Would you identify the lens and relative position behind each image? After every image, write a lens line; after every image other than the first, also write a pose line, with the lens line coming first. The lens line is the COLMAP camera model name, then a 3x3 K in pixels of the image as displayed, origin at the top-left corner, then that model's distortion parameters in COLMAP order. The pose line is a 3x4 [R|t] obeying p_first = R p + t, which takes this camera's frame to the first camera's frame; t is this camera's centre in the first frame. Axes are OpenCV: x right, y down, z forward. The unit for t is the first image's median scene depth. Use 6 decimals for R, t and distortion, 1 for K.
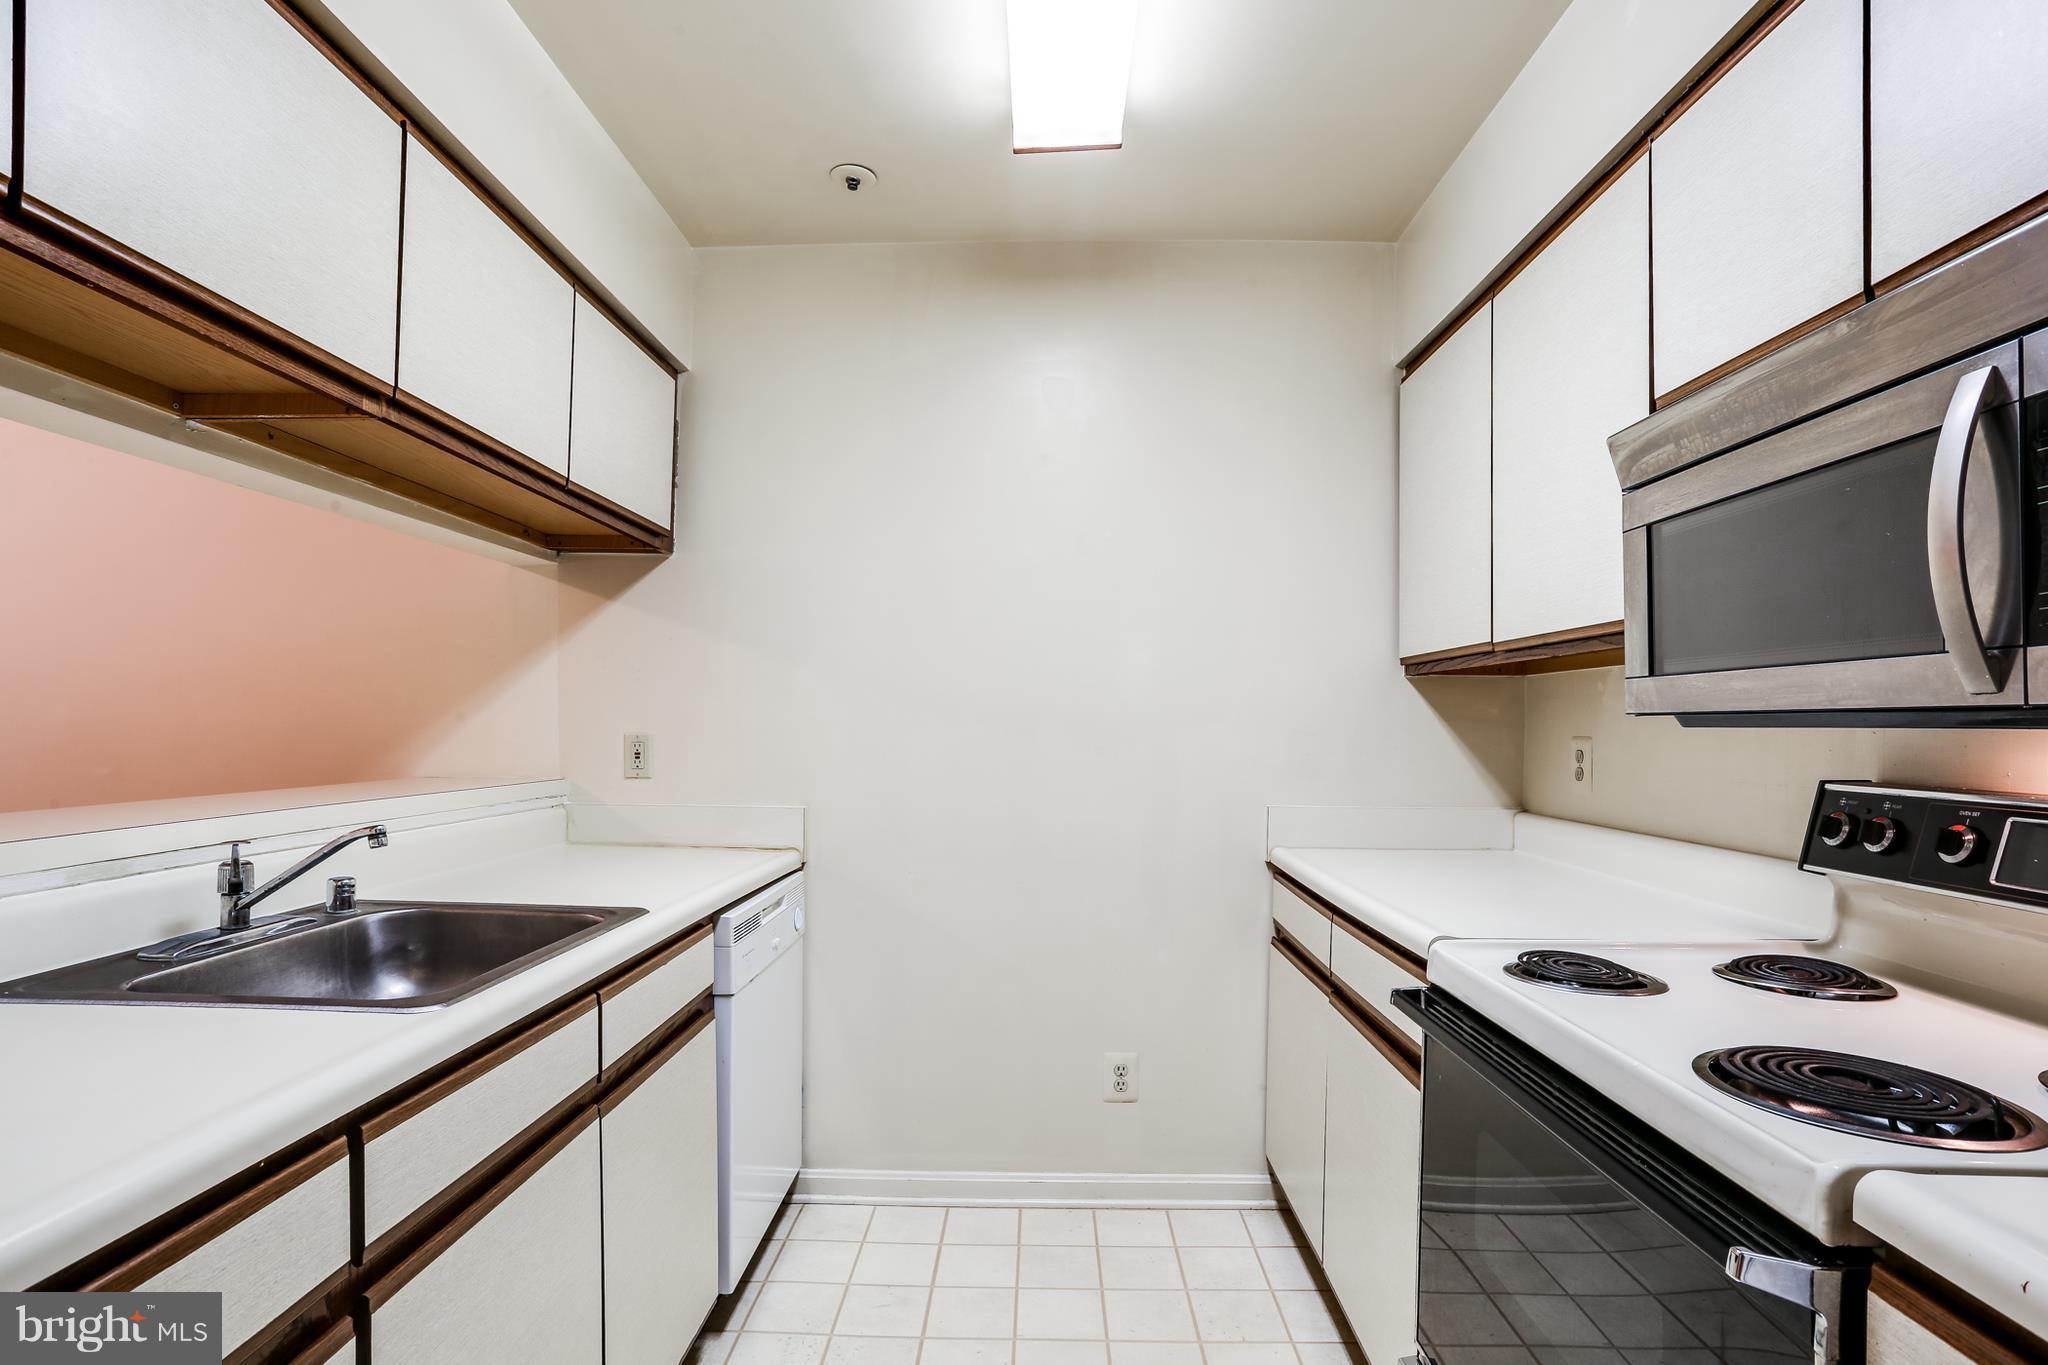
lens RADIAL K [[1012.2, 0, 1010.7], [0, 1012.2, 707.9], [0, 0, 1]] dist [-0.064221, 0.033500]
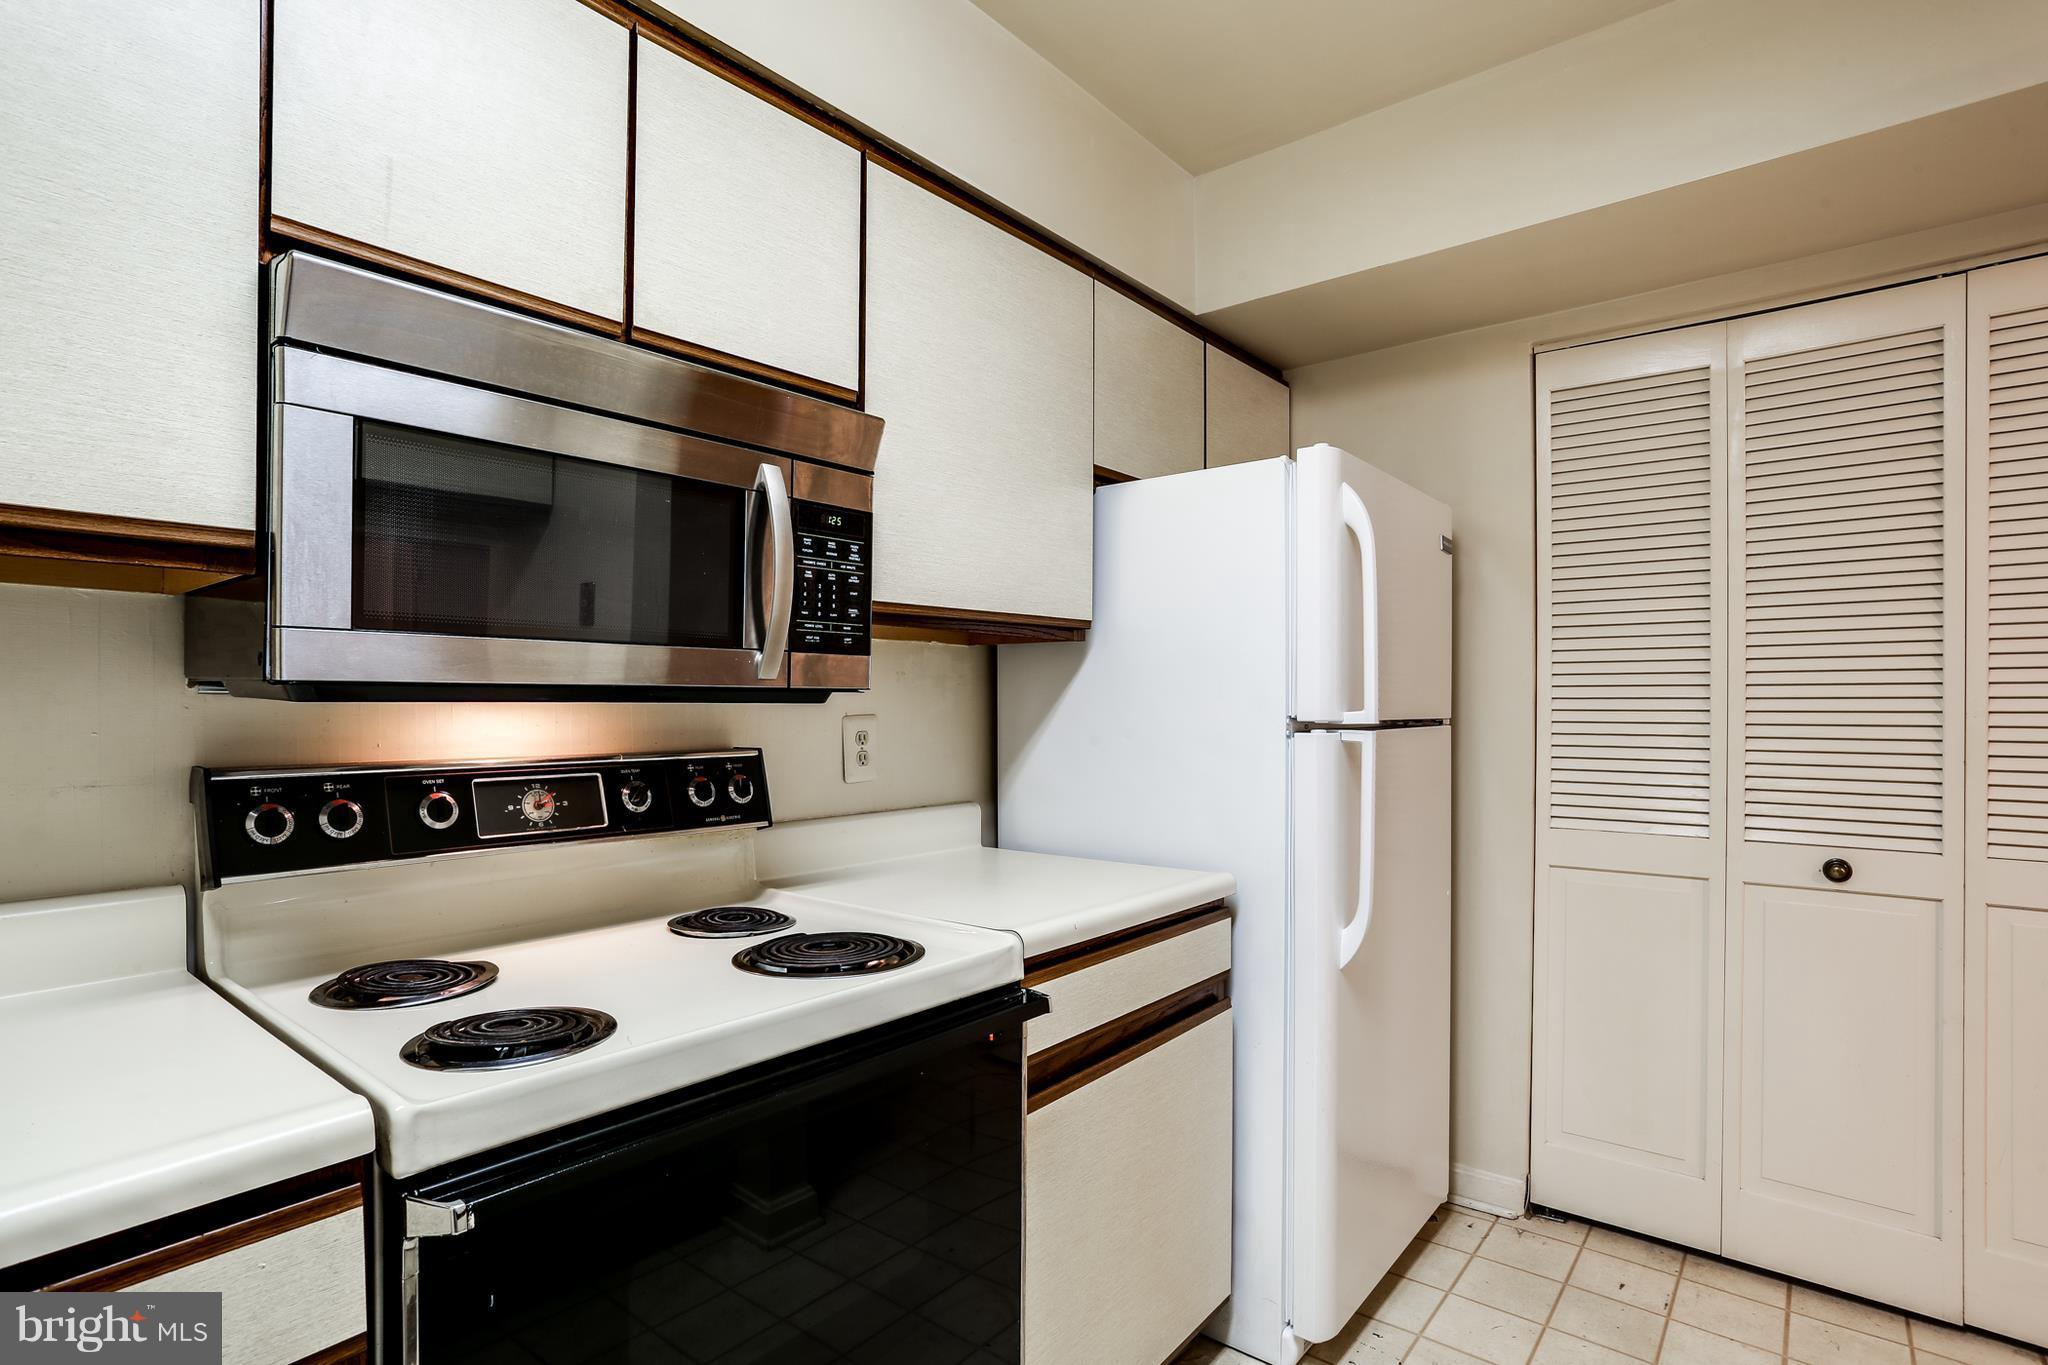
lens RADIAL K [[1012.2, 0, 1010.7], [0, 1012.2, 707.9], [0, 0, 1]] dist [-0.064221, 0.033500]
pose [[-0.778990, -0.006803, 0.627000, -0.162157], [-0.014776, 0.999863, -0.007508, 0.021192], [-0.626862, -0.015113, -0.778983, 1.201573]]
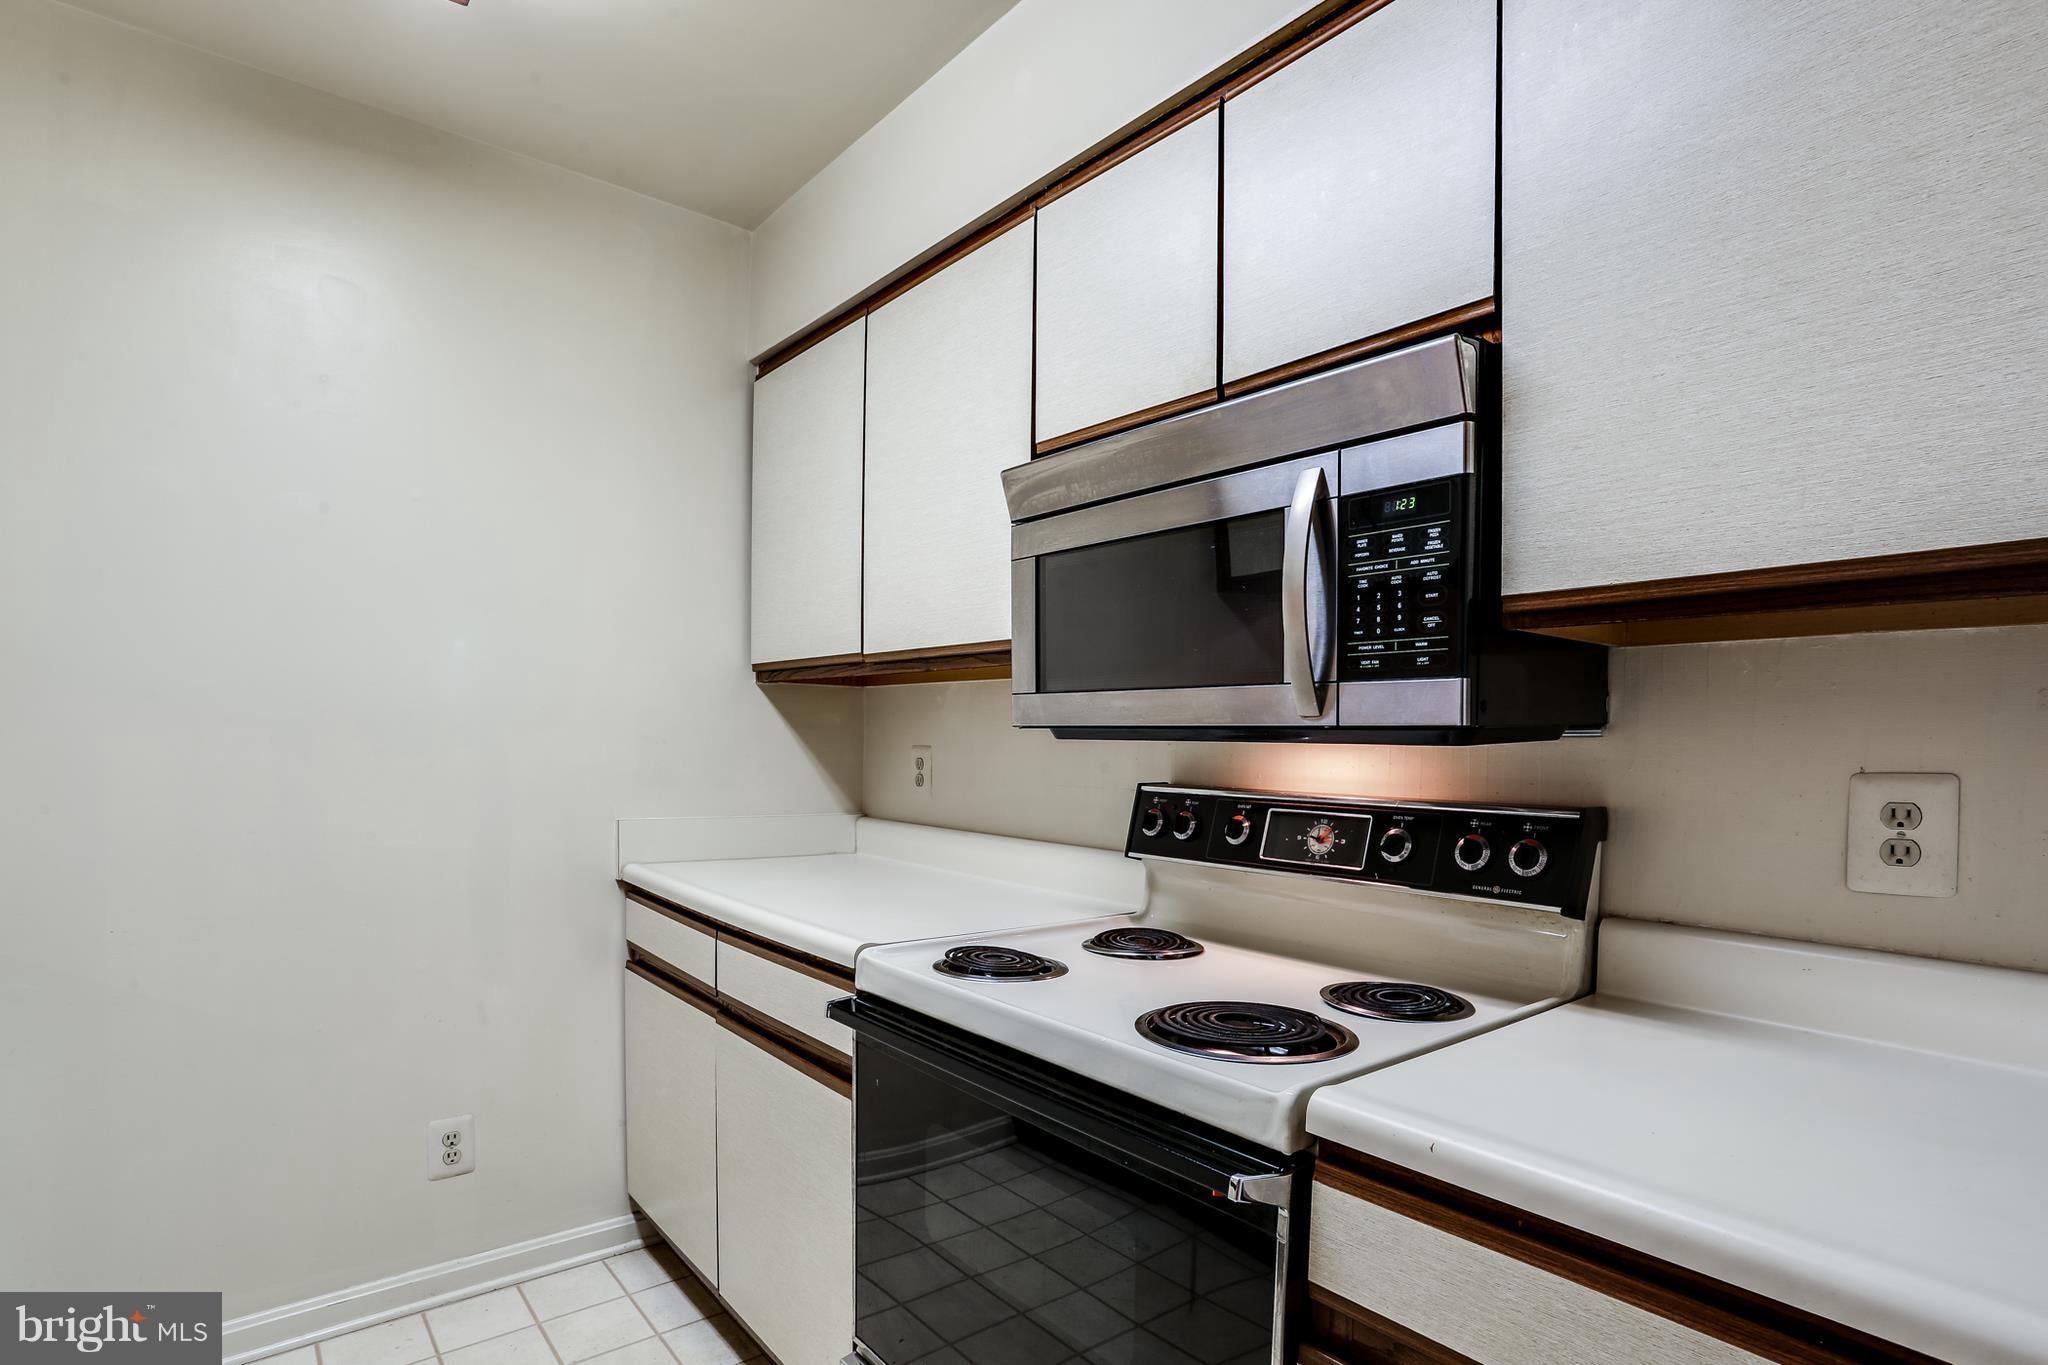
lens RADIAL K [[1033.9, 0, 1011.8], [0, 1033.9, 776.0], [0, 0, 1]] dist [-0.041396, 0.001678]
pose [[0.769505, -0.012532, 0.638518, -0.123056], [-0.025745, 0.998386, 0.050621, 0.003598], [-0.638122, -0.055391, 0.767940, 0.113067]]
